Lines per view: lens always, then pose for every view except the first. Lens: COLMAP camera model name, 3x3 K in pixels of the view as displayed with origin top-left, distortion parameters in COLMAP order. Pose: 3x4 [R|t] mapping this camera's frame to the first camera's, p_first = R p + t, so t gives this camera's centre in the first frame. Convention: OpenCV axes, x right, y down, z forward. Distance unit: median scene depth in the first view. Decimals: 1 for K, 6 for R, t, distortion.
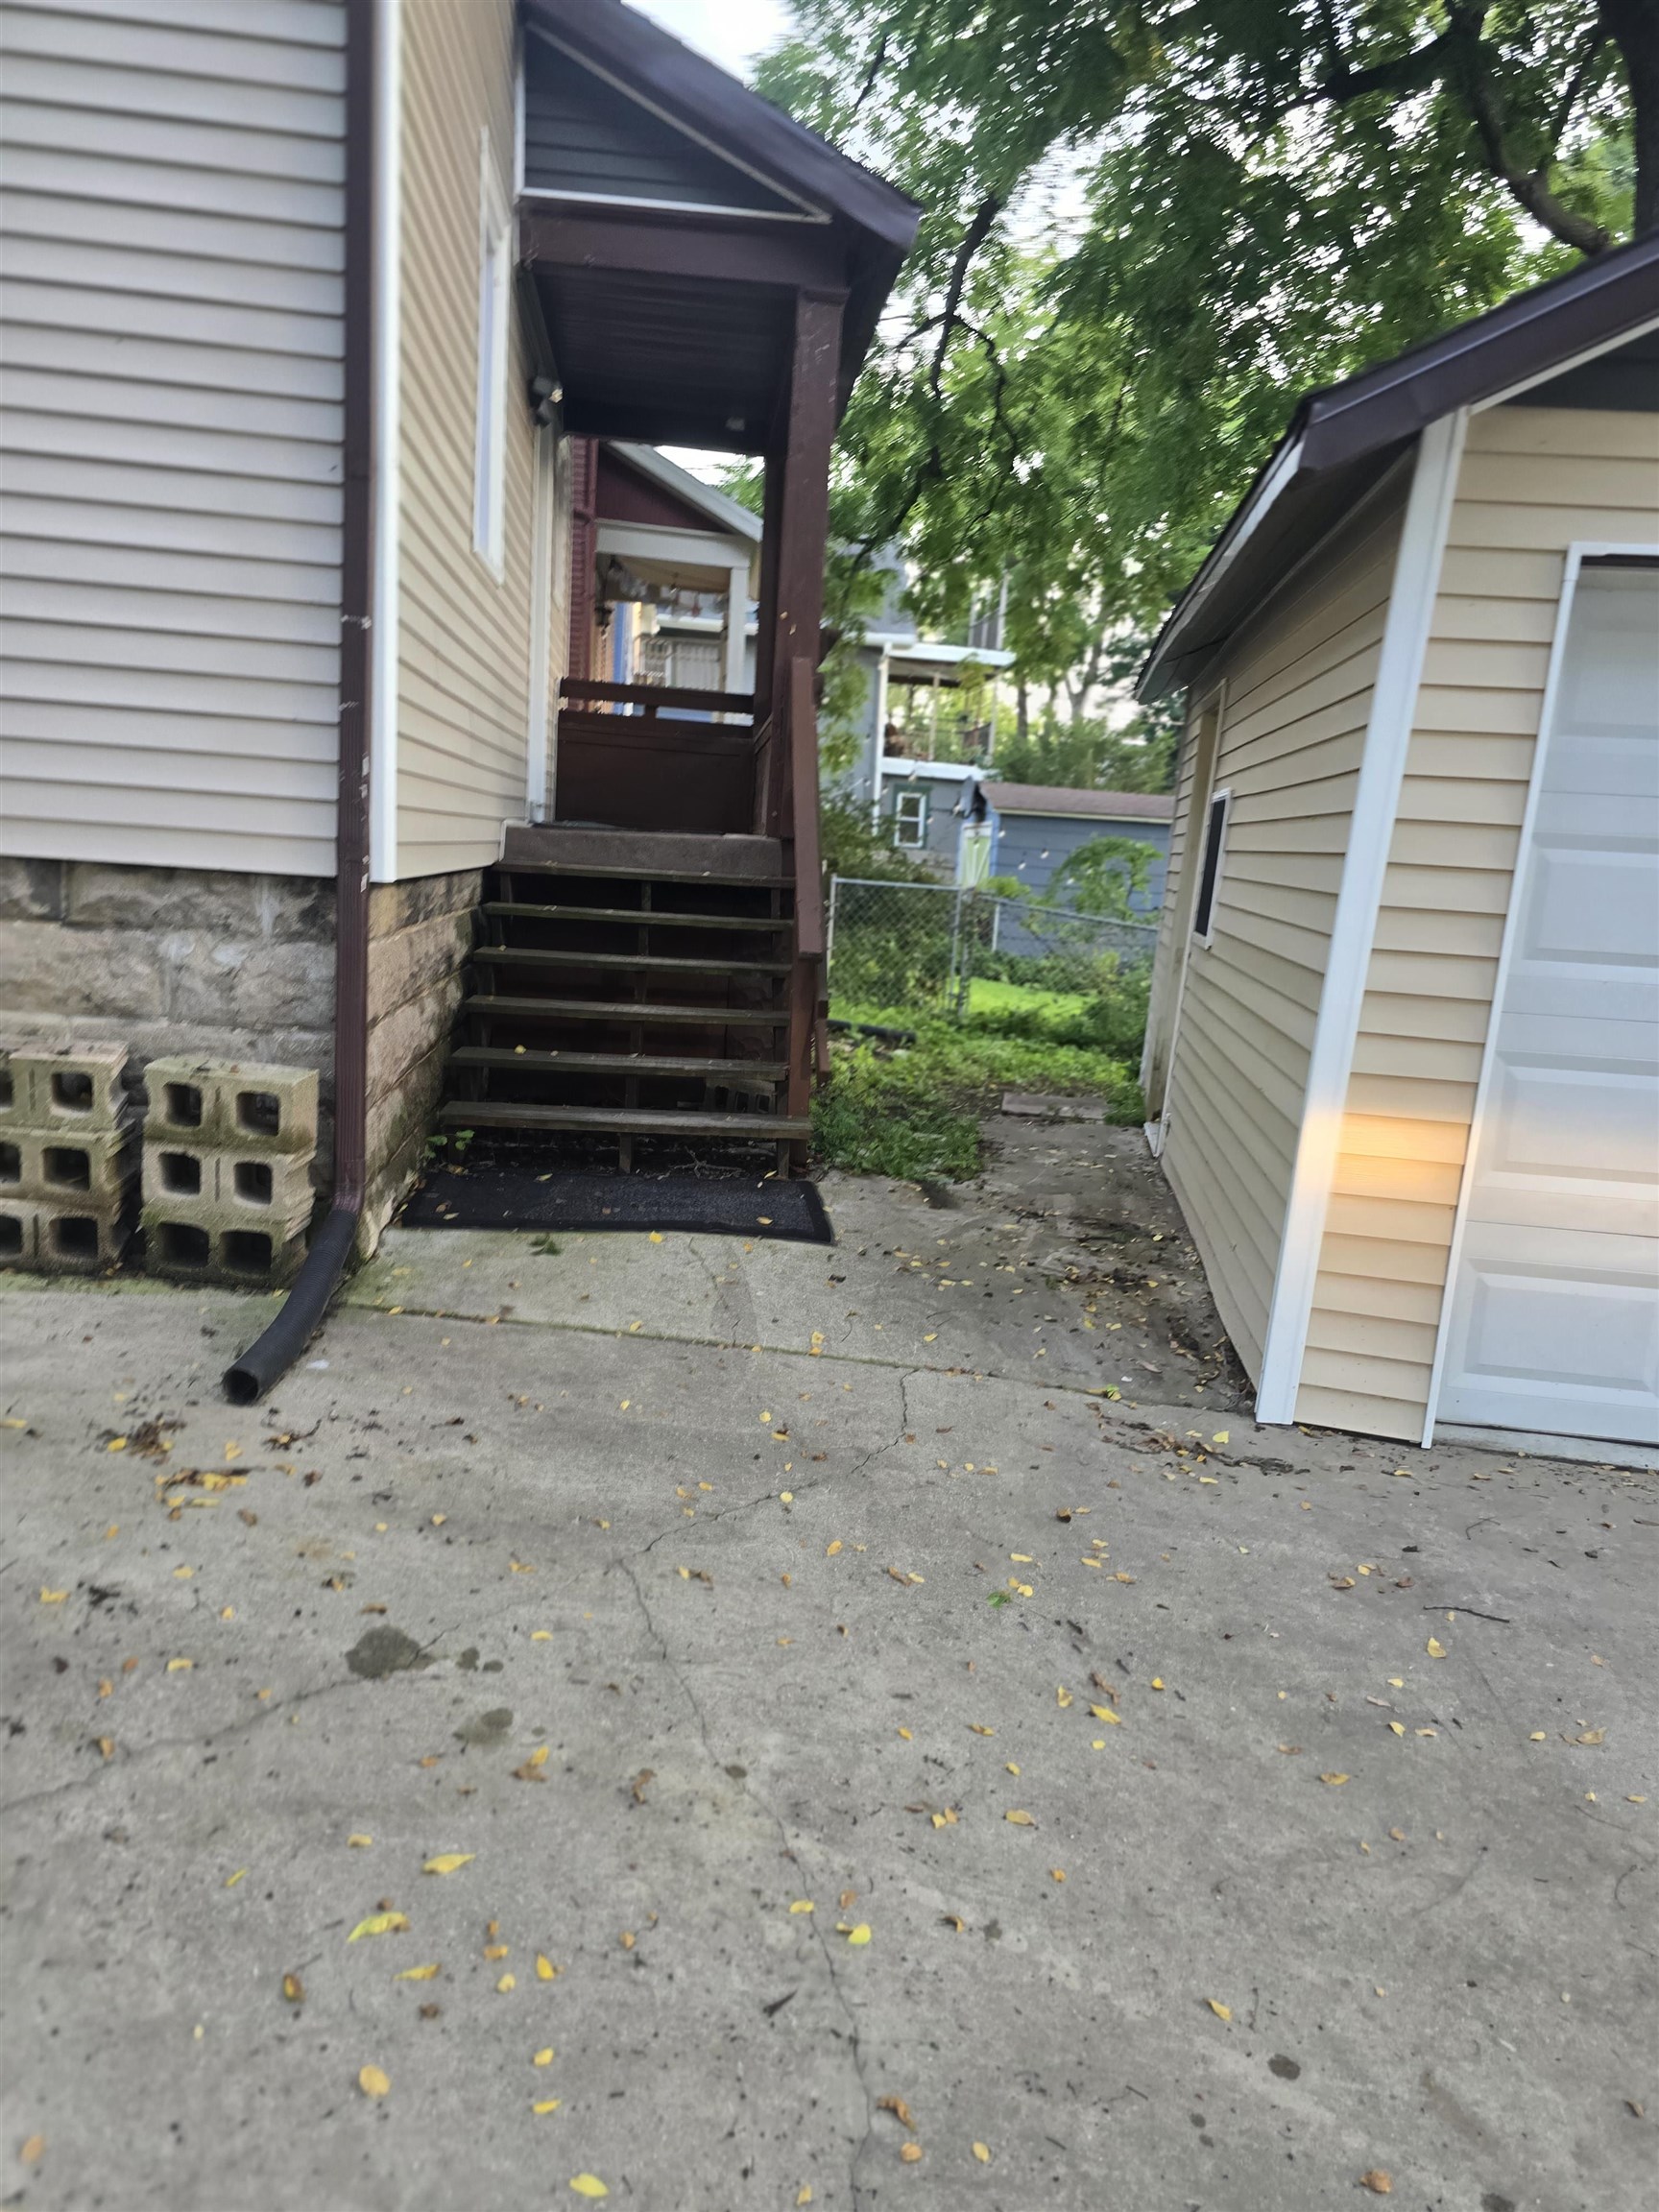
lens RADIAL K [[1493.8, 0, 803.9], [0, 1493.8, 1154.0], [0, 0, 1]] dist [0.050222, -0.033464]
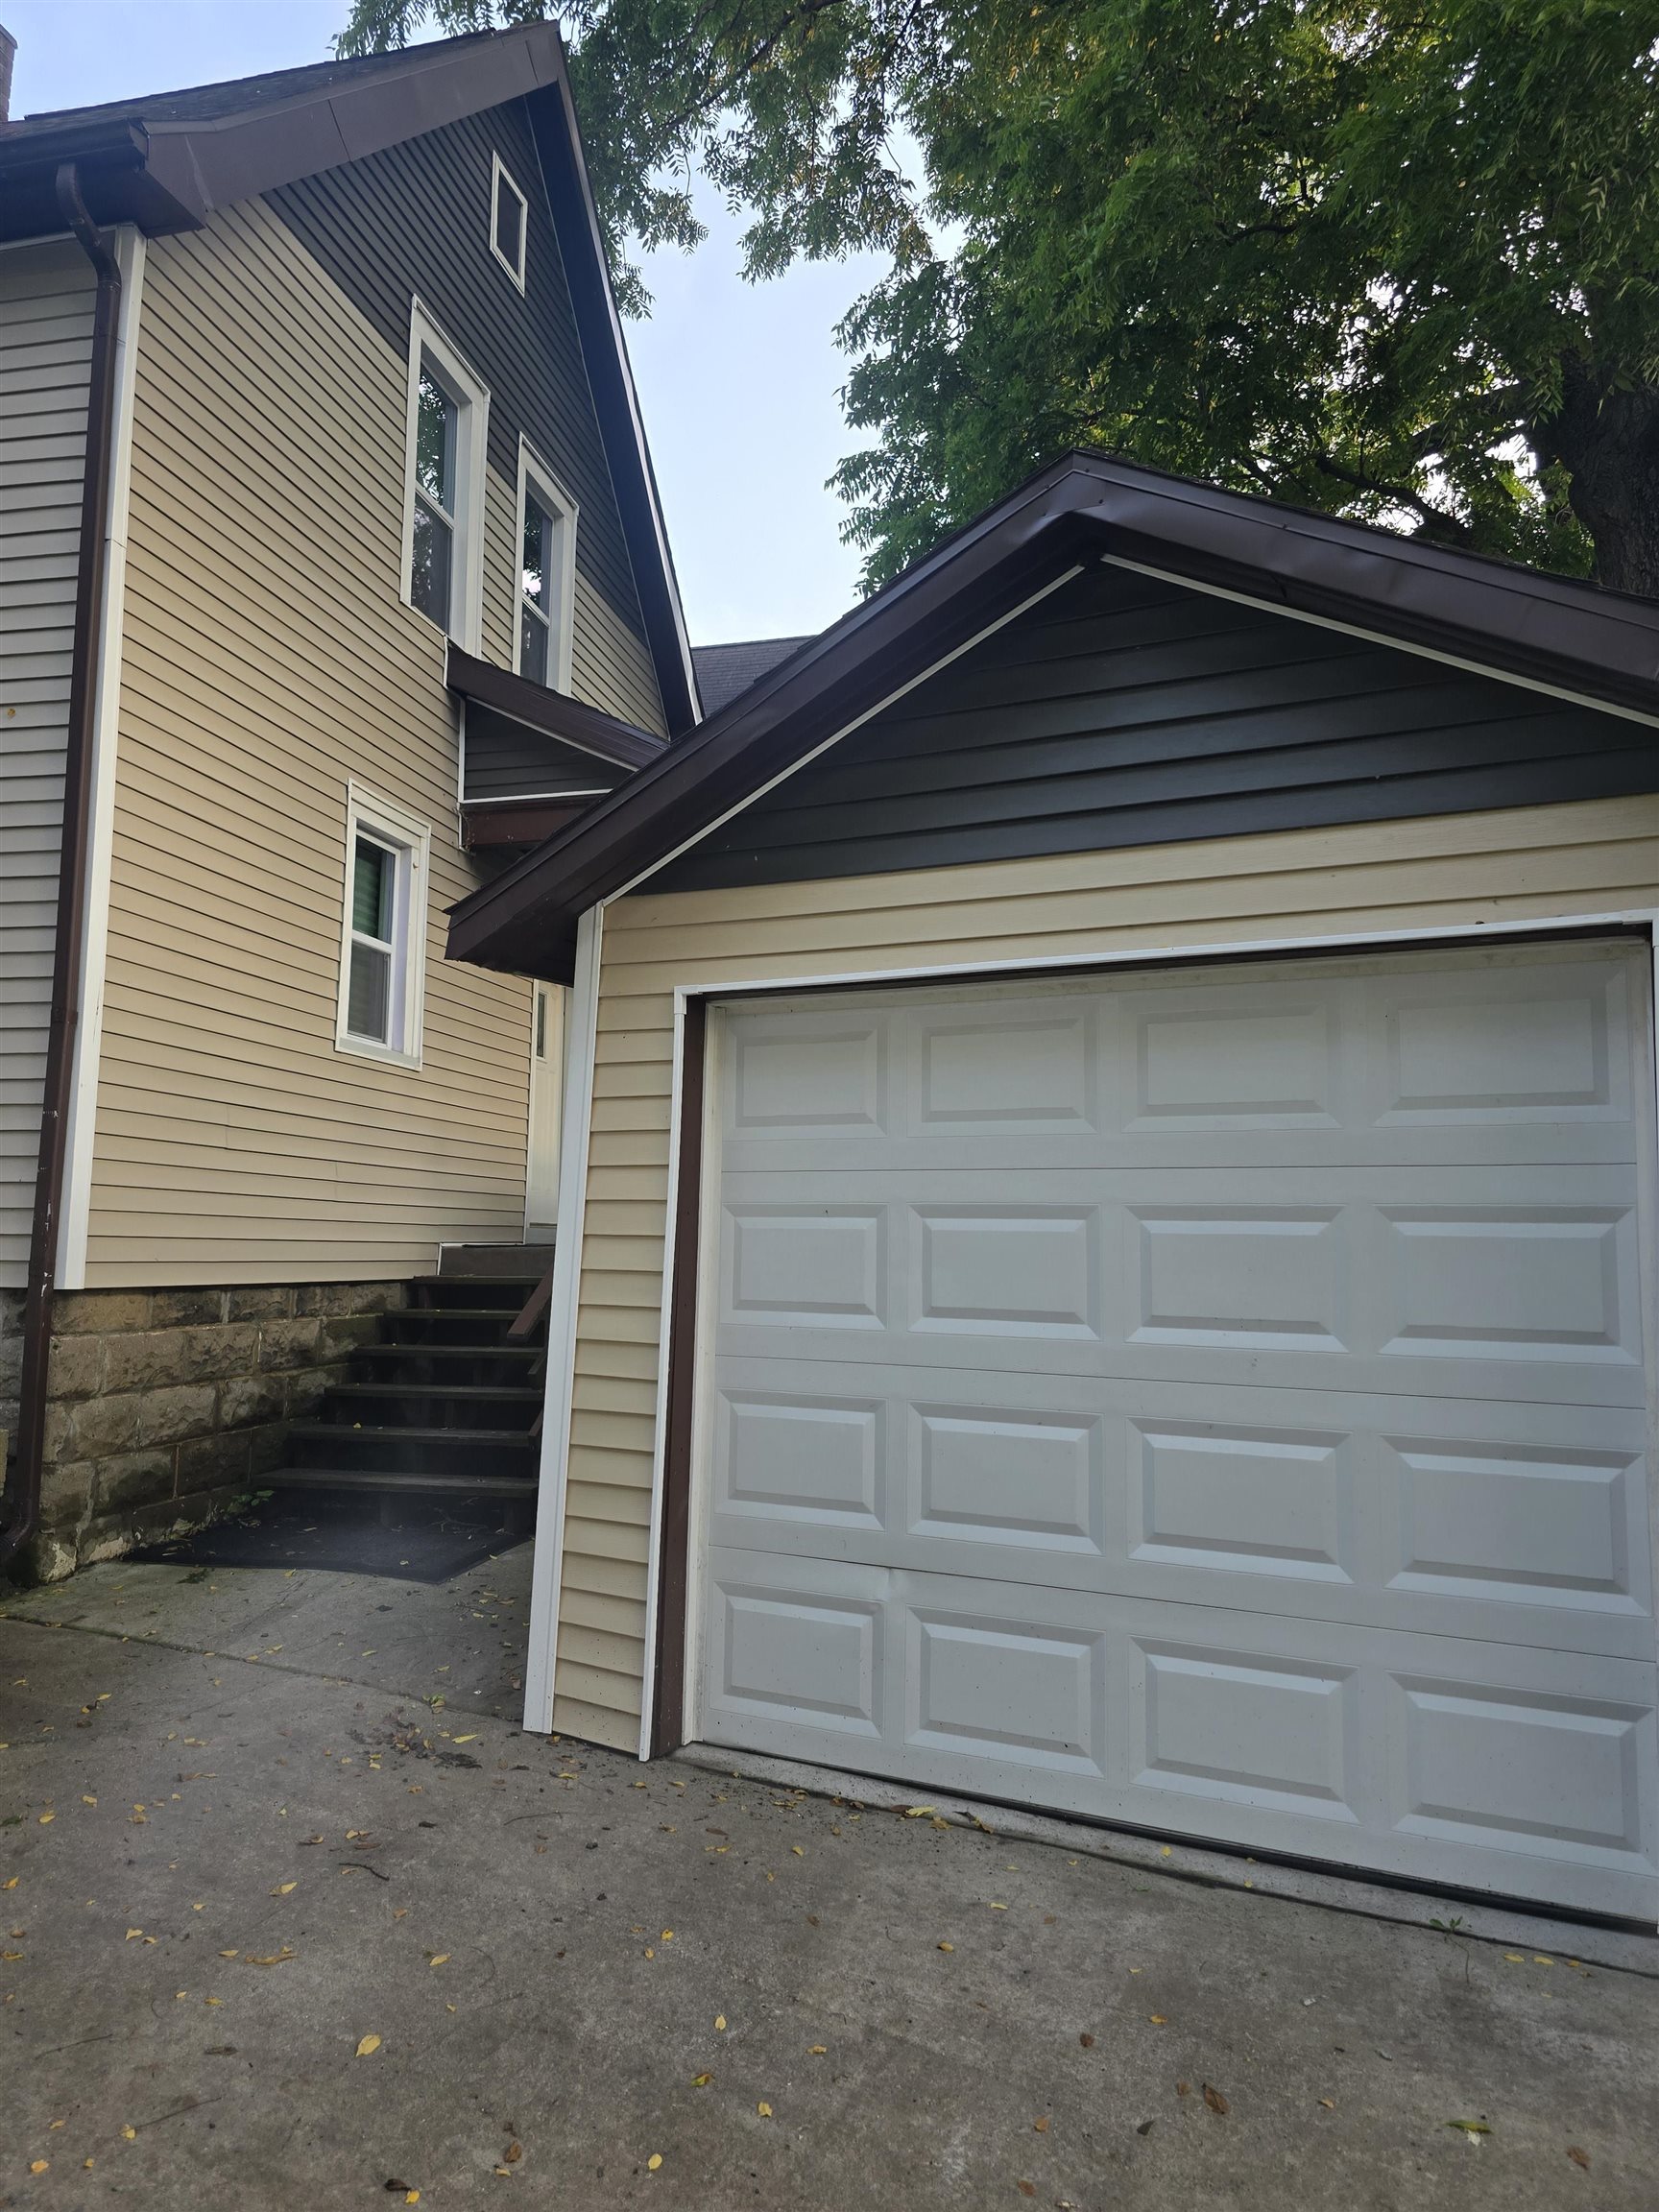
lens RADIAL K [[1493.8, 0, 843.6], [0, 1493.8, 1124.4], [0, 0, 1]] dist [0.050222, -0.033464]
pose [[0.940515, -0.079380, -0.330350, 0.574040], [-0.022167, 0.955914, -0.292809, 0.043228], [0.339030, 0.282714, 0.897291, -0.033360]]
